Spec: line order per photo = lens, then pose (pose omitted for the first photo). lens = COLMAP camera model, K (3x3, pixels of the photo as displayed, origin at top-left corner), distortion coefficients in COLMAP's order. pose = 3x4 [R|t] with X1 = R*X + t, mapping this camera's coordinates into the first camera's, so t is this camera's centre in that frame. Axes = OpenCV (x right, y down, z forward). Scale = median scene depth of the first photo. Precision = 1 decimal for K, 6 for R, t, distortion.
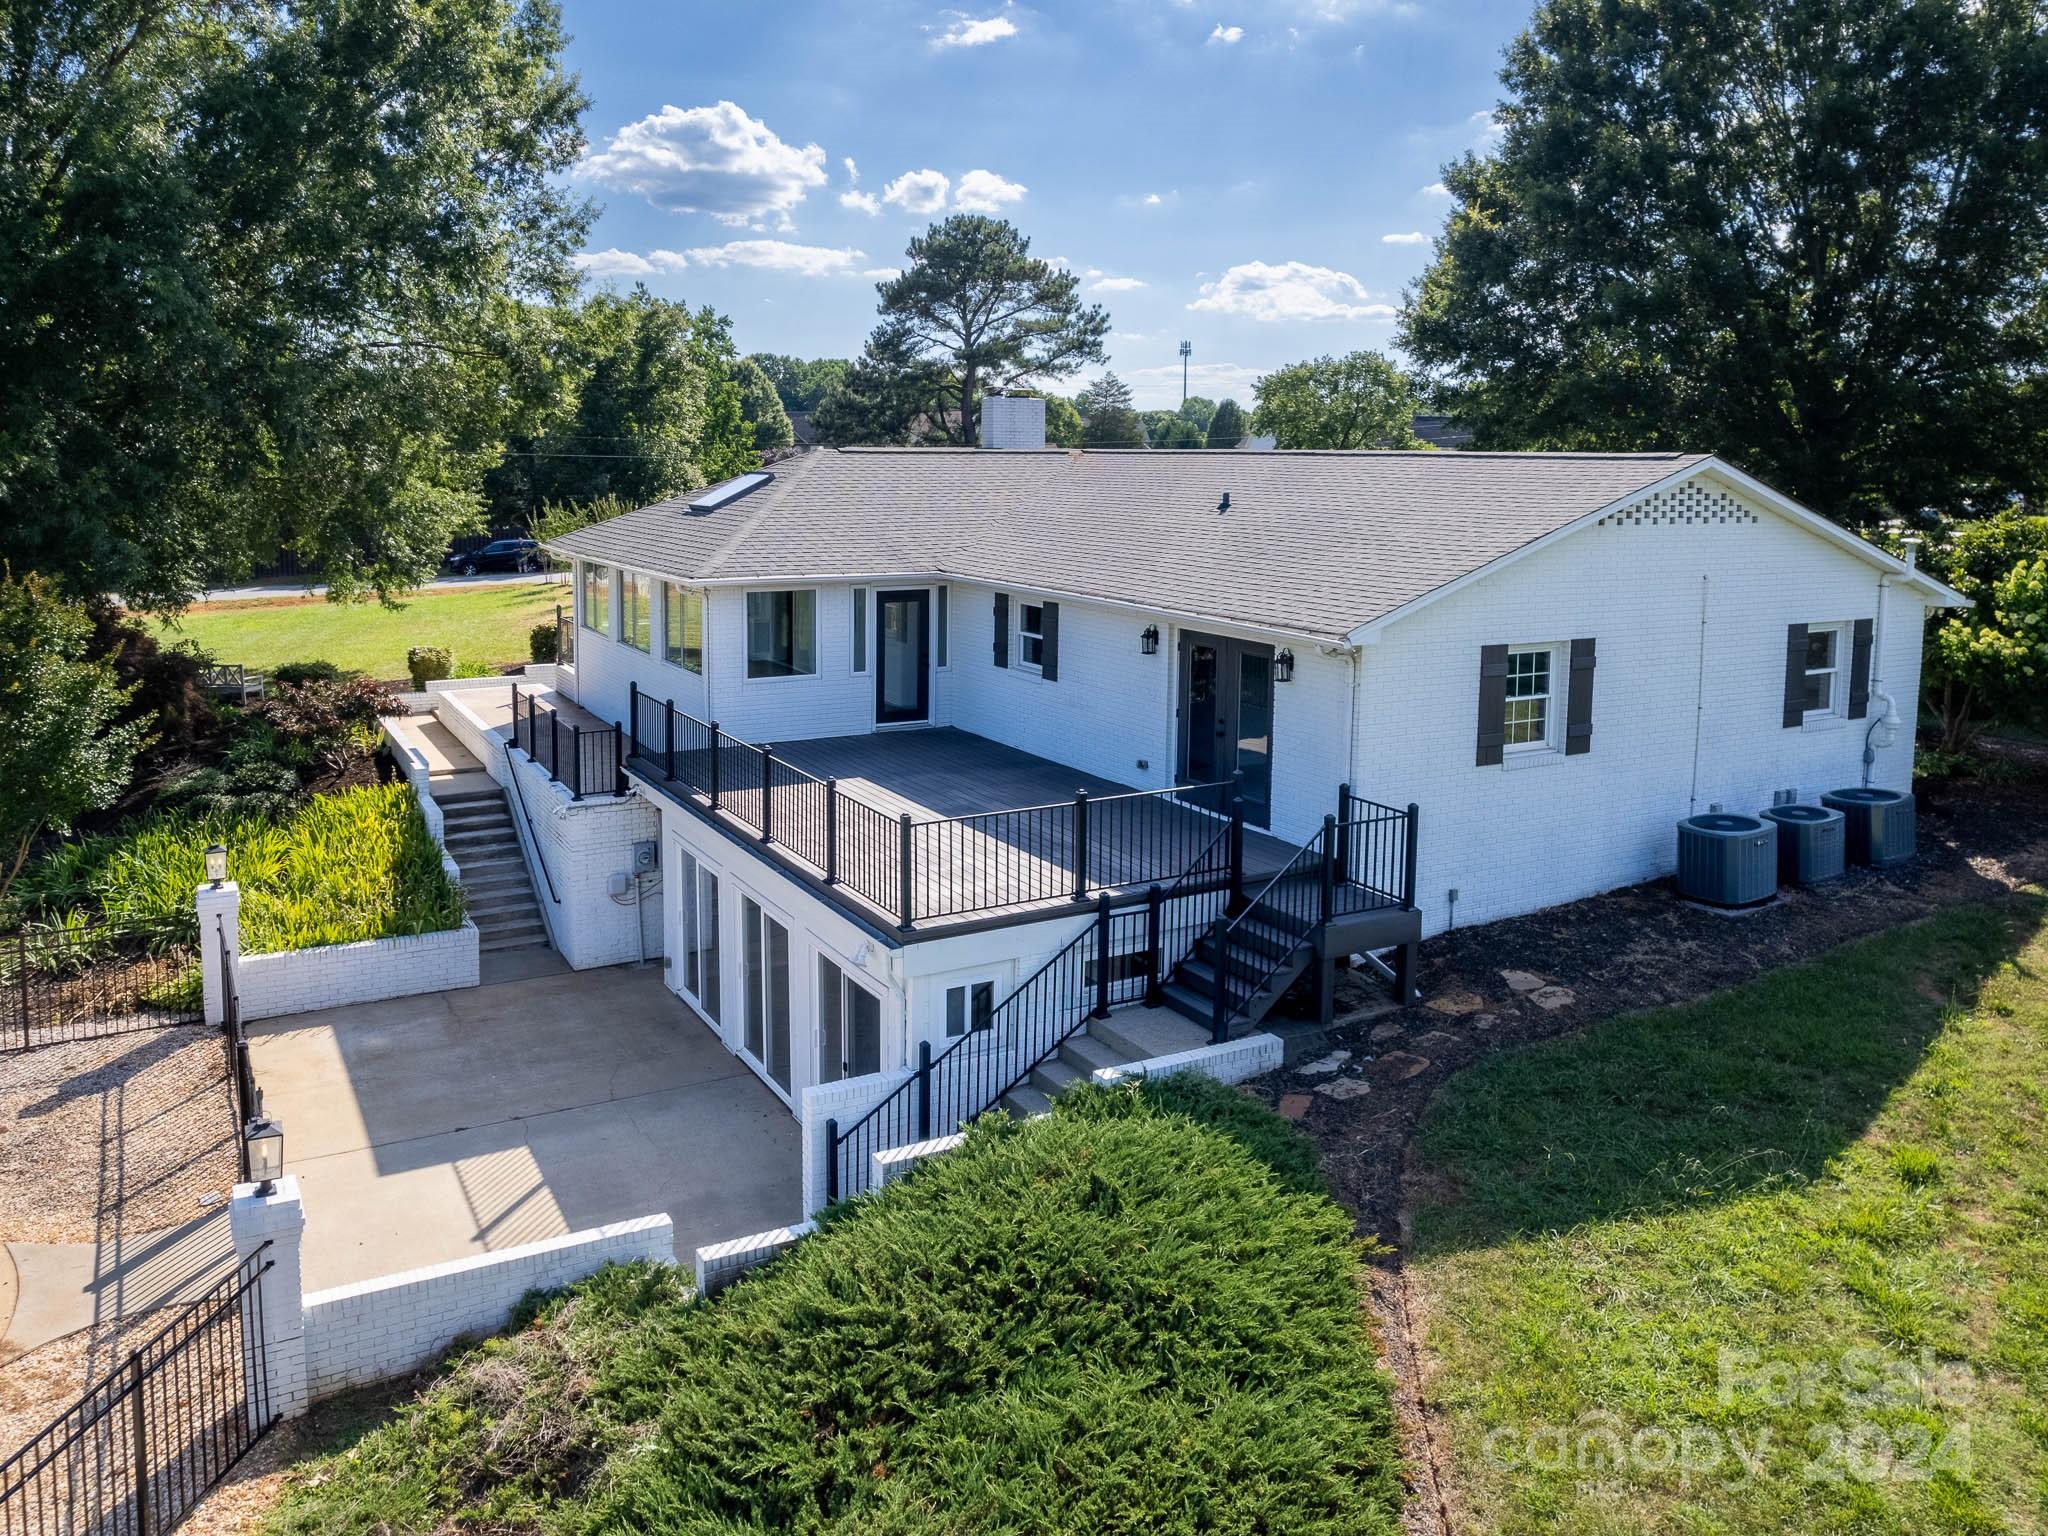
lens RADIAL K [[1543.7, 0, 948.5], [0, 1543.7, 603.0], [0, 0, 1]] dist [-0.069595, 0.076580]
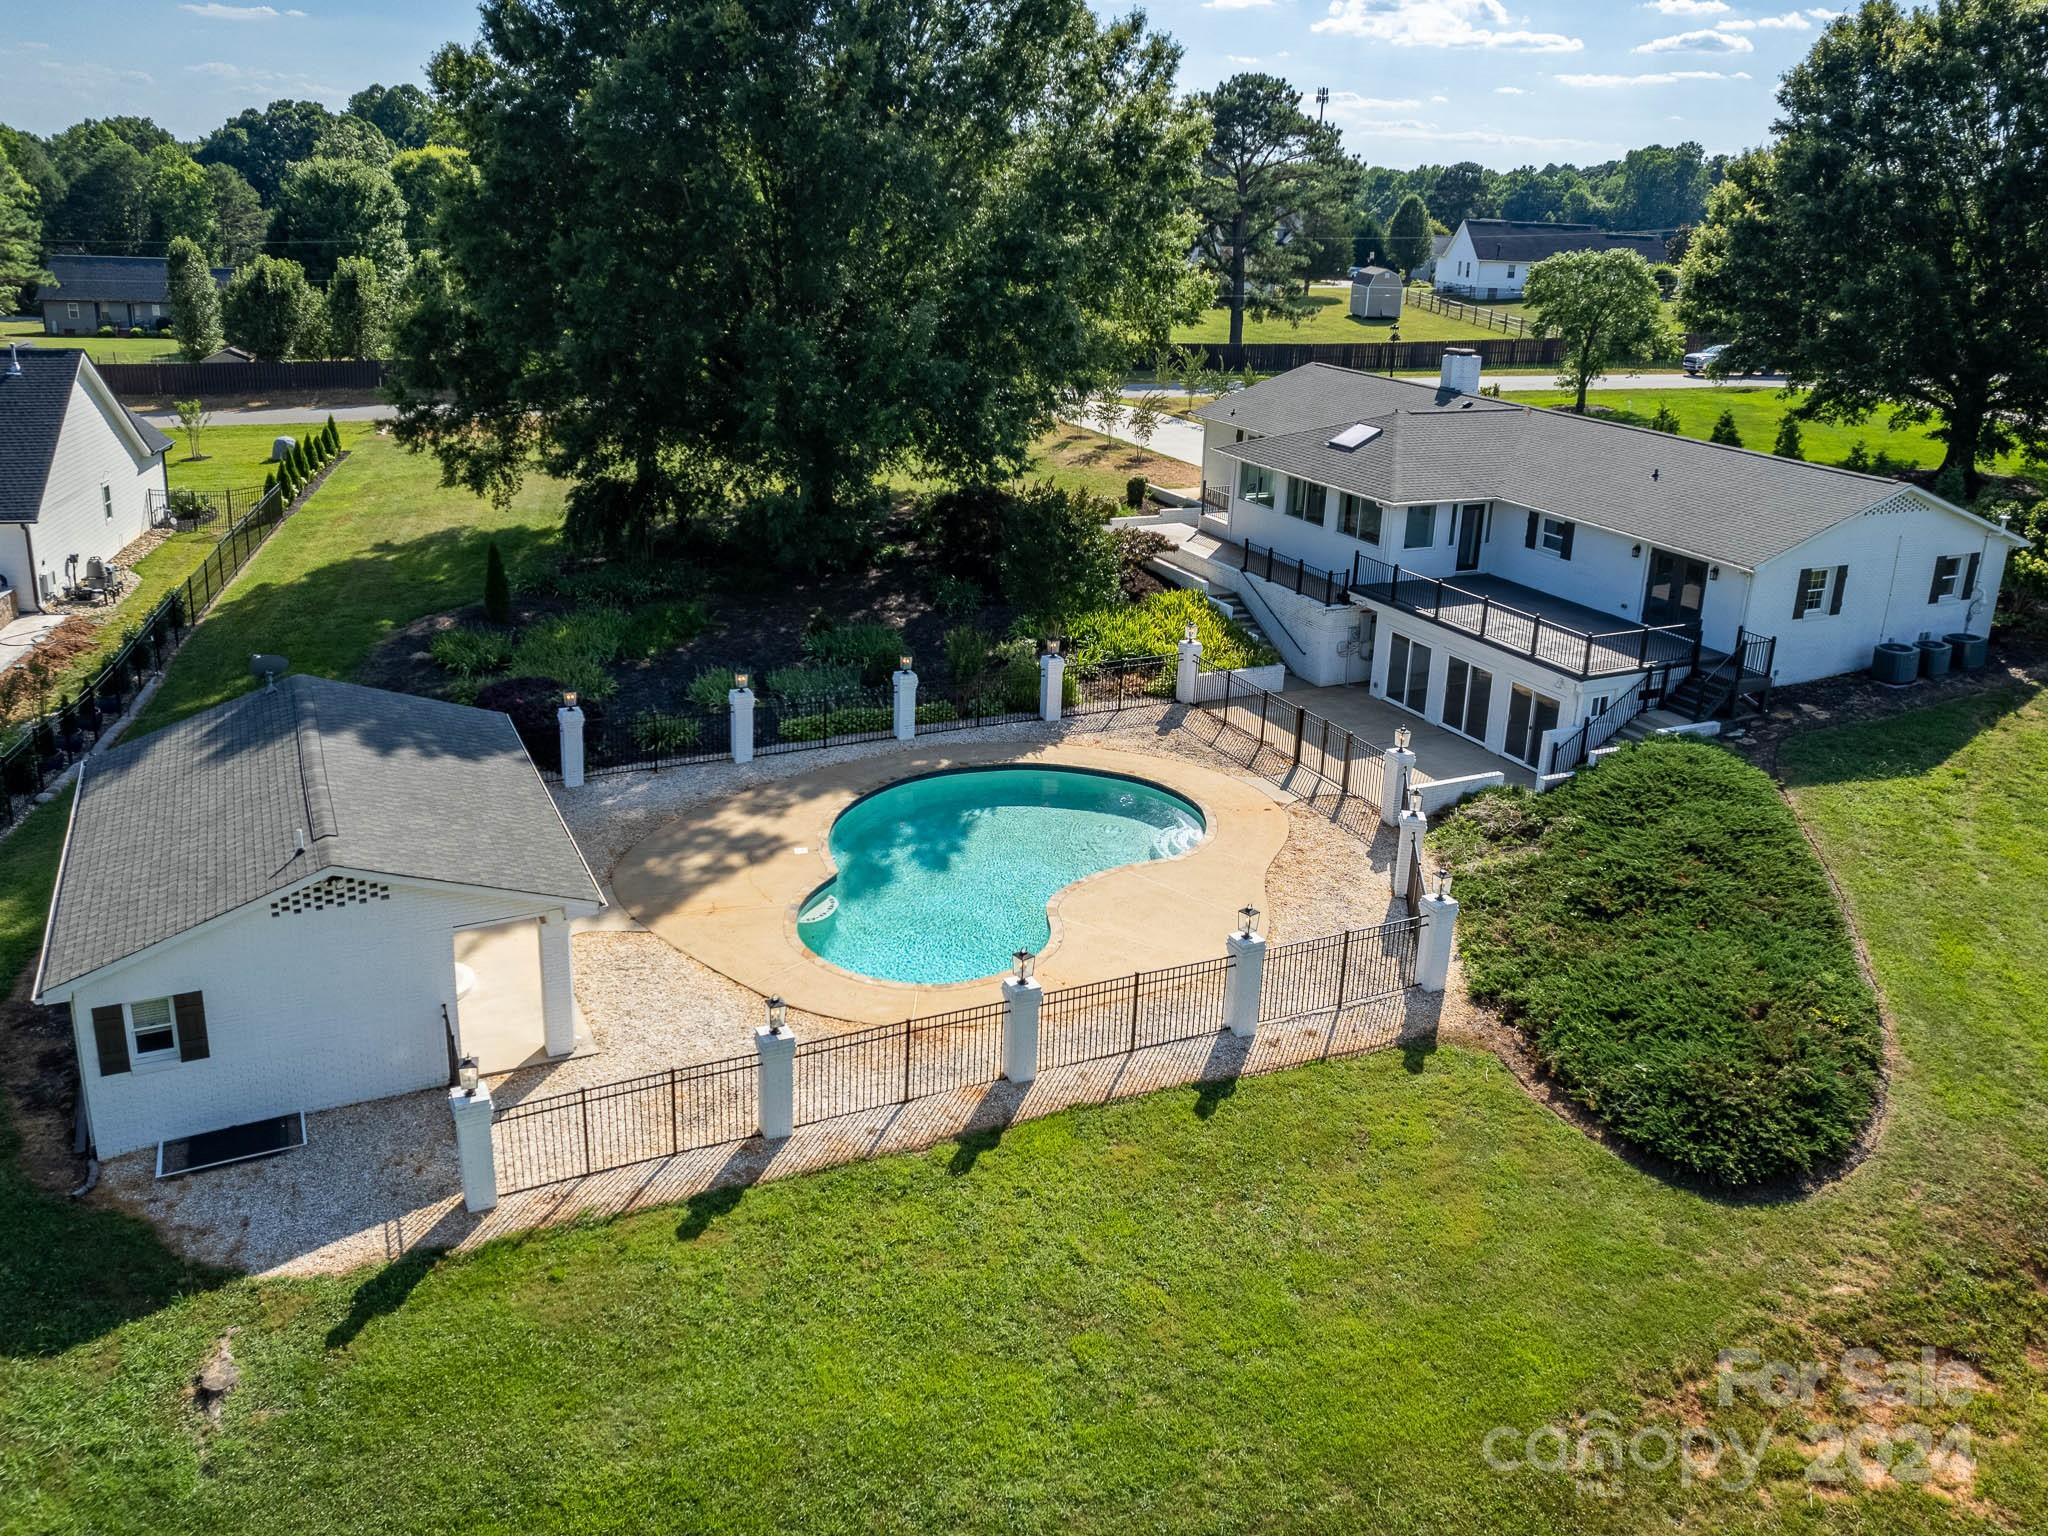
lens RADIAL K [[1564.1, 0, 962.0], [0, 1564.1, 602.0], [0, 0, 1]] dist [-0.040041, 0.060336]
pose [[0.997996, 0.046588, -0.042825, -0.747449], [-0.038911, 0.985476, 0.165298, -0.239712], [0.049904, -0.163300, 0.985313, -1.277094]]
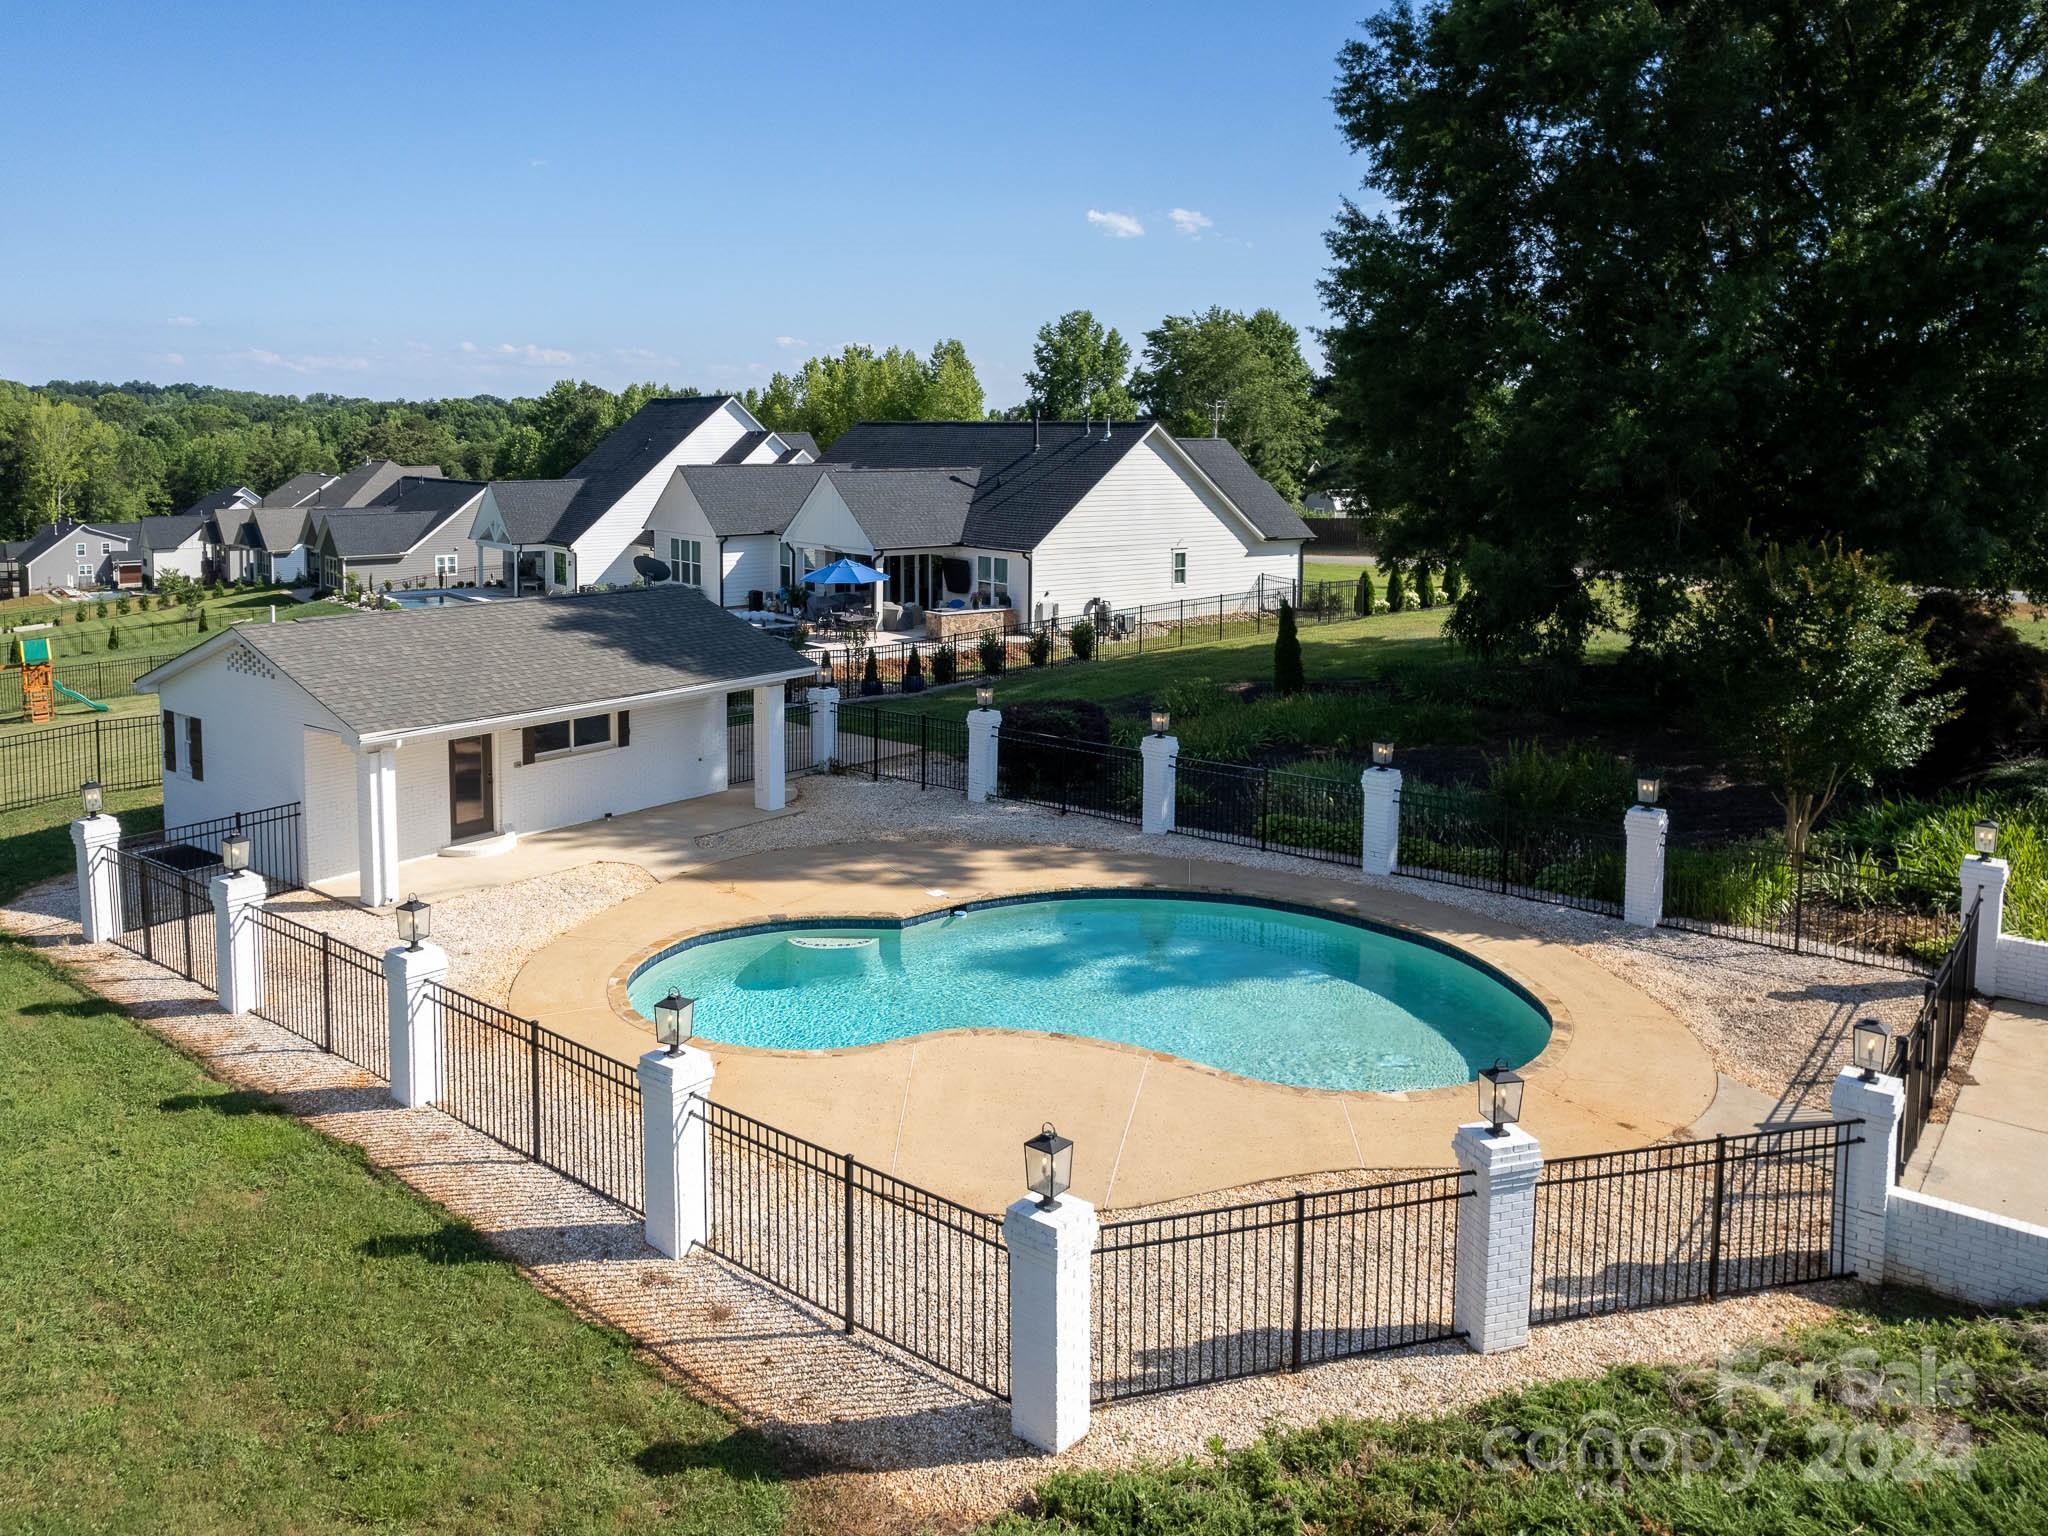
lens RADIAL K [[1543.7, 0, 948.5], [0, 1543.7, 603.0], [0, 0, 1]] dist [-0.069595, 0.076580]
pose [[0.382190, 0.102695, -0.918360, 0.188881], [-0.098228, 0.992690, 0.070128, 0.006614], [0.918848, 0.063406, 0.389484, -0.076670]]
